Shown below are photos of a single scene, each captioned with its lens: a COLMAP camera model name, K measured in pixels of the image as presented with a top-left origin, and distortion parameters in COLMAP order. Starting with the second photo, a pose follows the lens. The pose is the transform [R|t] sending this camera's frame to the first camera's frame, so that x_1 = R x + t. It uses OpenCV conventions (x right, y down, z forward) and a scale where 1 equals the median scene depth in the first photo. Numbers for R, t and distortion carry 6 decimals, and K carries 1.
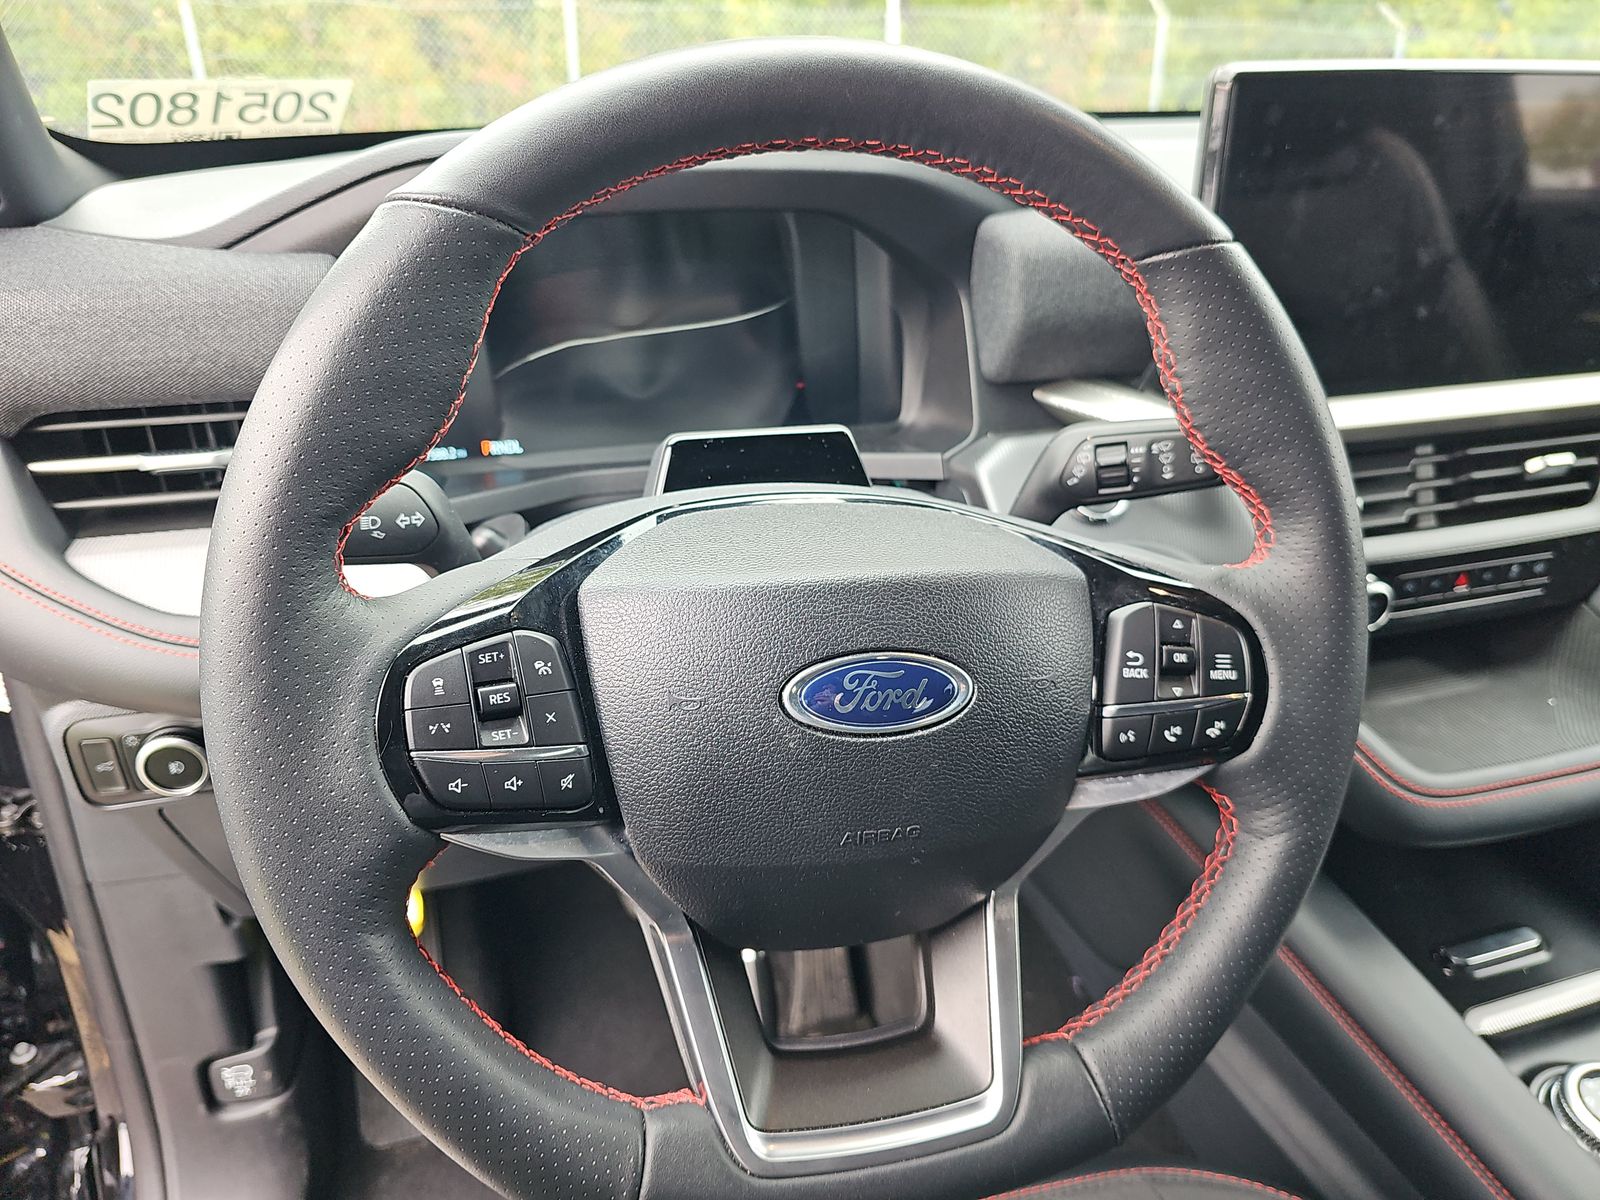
lens RADIAL K [[1121.5, 0, 800.0], [0, 1121.5, 600.0], [0, 0, 1]] dist [0.040082, -0.065390]
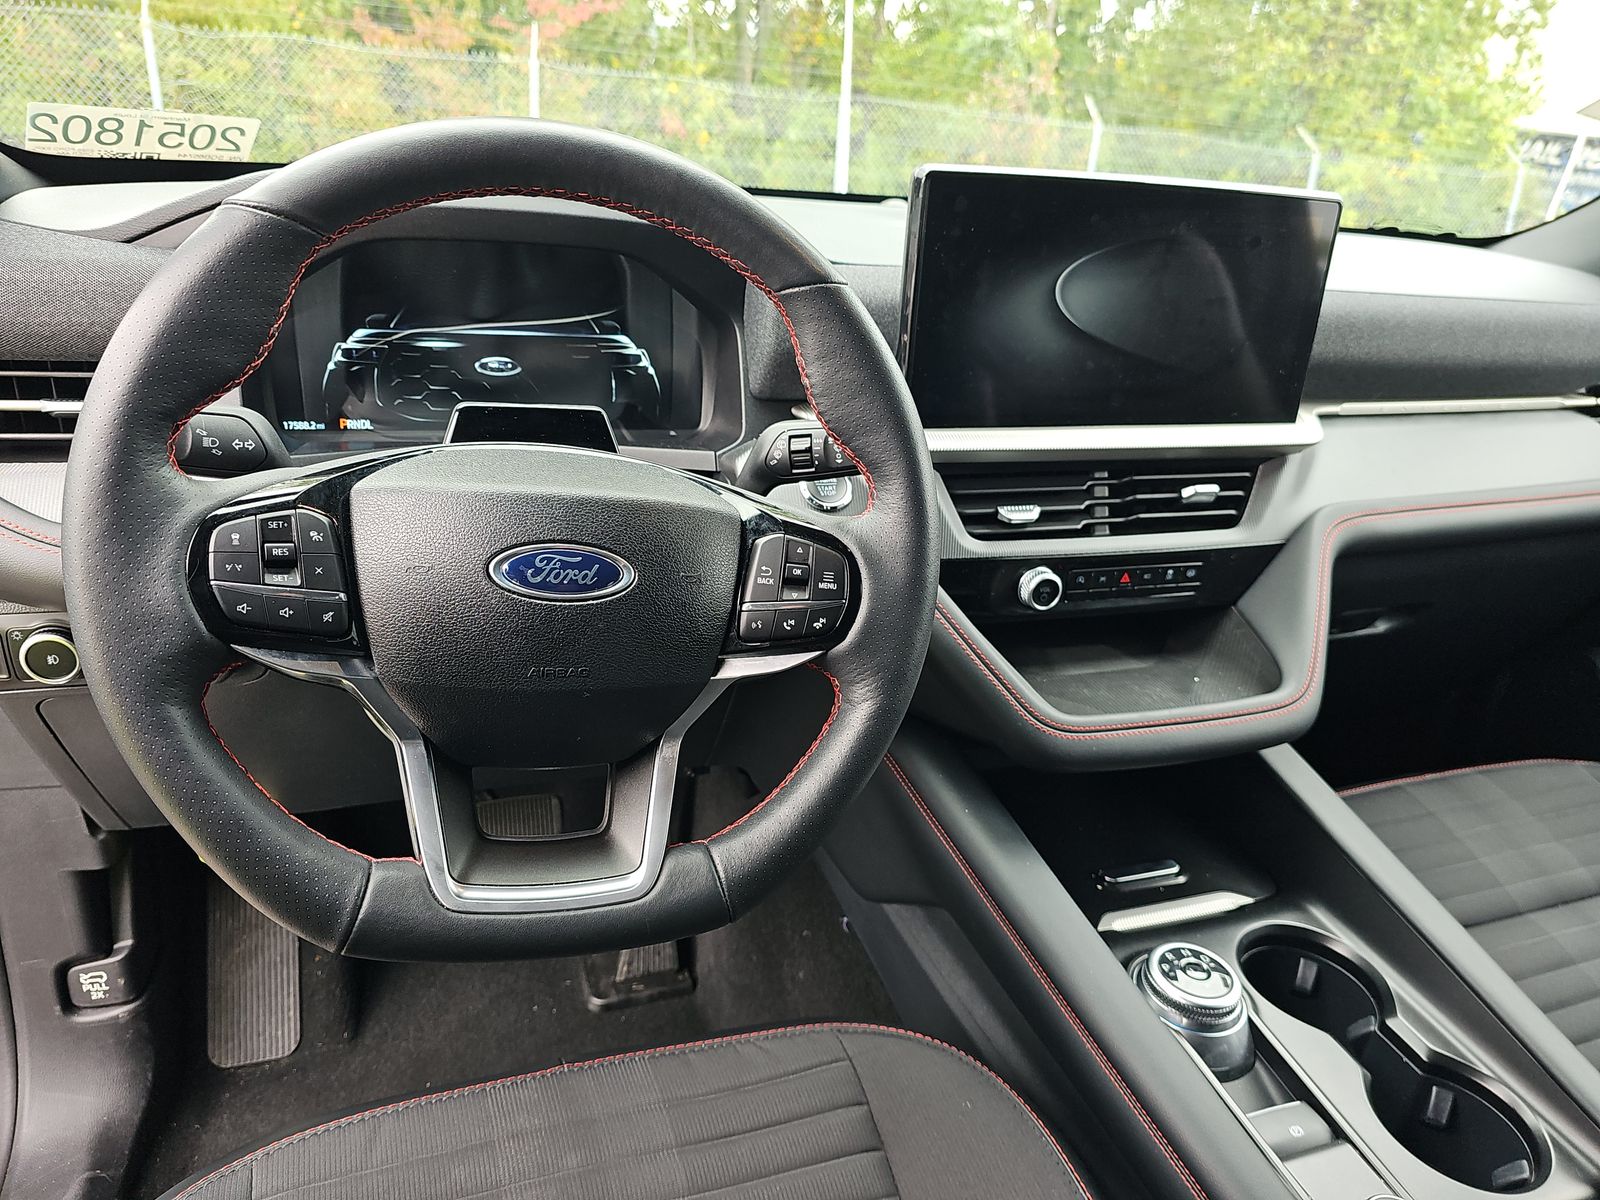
lens RADIAL K [[1098.7, 0, 800.0], [0, 1098.7, 600.0], [0, 0, 1]] dist [0.067006, -0.073387]
pose [[0.996805, 0.053615, 0.059209, 0.254056], [-0.050535, 0.997350, -0.052339, 0.154095], [-0.061858, 0.049180, 0.996873, -0.364964]]
